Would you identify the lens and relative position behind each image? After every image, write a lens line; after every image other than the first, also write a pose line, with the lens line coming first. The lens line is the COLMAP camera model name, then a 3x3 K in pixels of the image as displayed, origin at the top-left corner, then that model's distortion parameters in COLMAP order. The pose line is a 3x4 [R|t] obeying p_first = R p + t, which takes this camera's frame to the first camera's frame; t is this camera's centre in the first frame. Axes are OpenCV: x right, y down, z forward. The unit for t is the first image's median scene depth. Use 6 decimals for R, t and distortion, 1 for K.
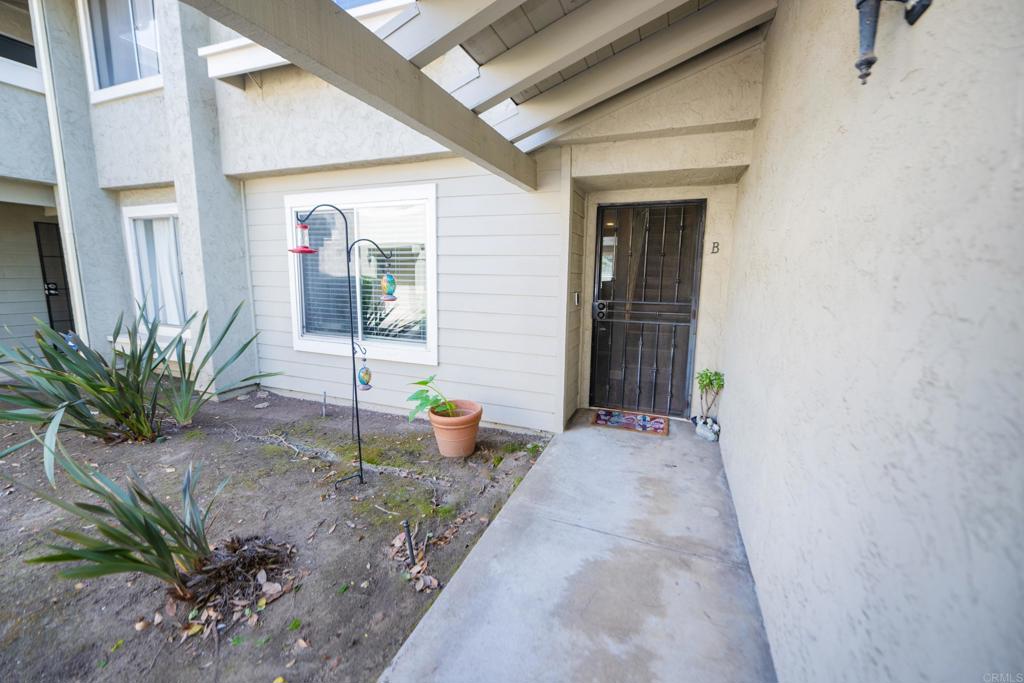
lens RADIAL K [[406.4, 0, 514.9], [0, 406.4, 335.4], [0, 0, 1]] dist [-0.000916, -0.000258]
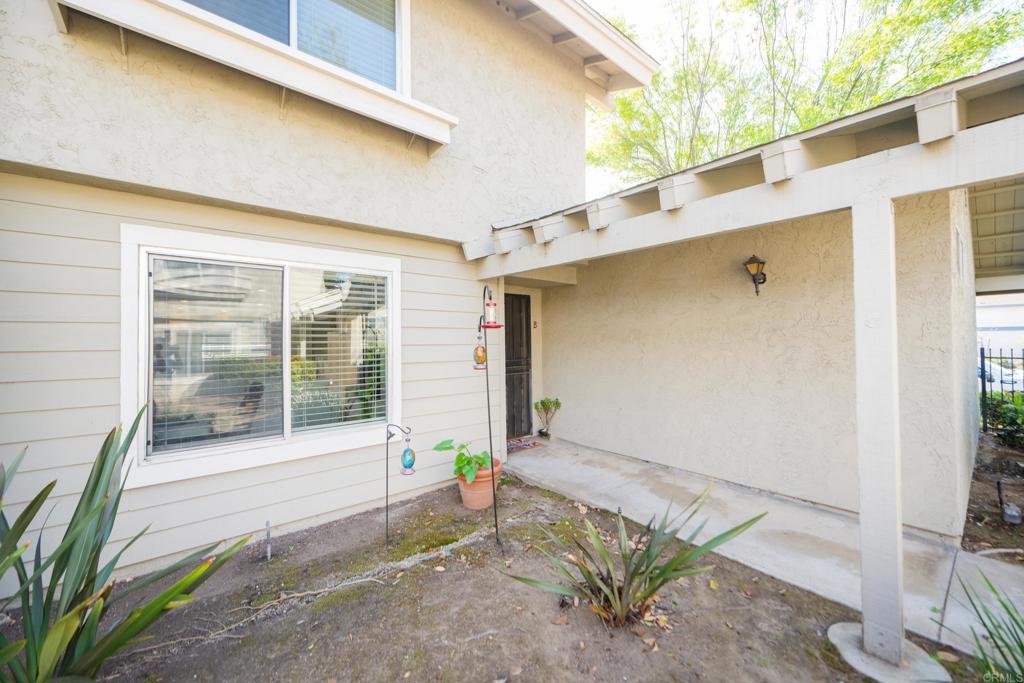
lens RADIAL K [[406.4, 0, 514.9], [0, 406.4, 335.4], [0, 0, 1]] dist [-0.000916, -0.000258]
pose [[0.467549, -0.009189, 0.883919, -0.997746], [0.146917, 0.986846, -0.067453, -0.071577], [-0.871672, 0.161400, 0.462749, 0.307019]]
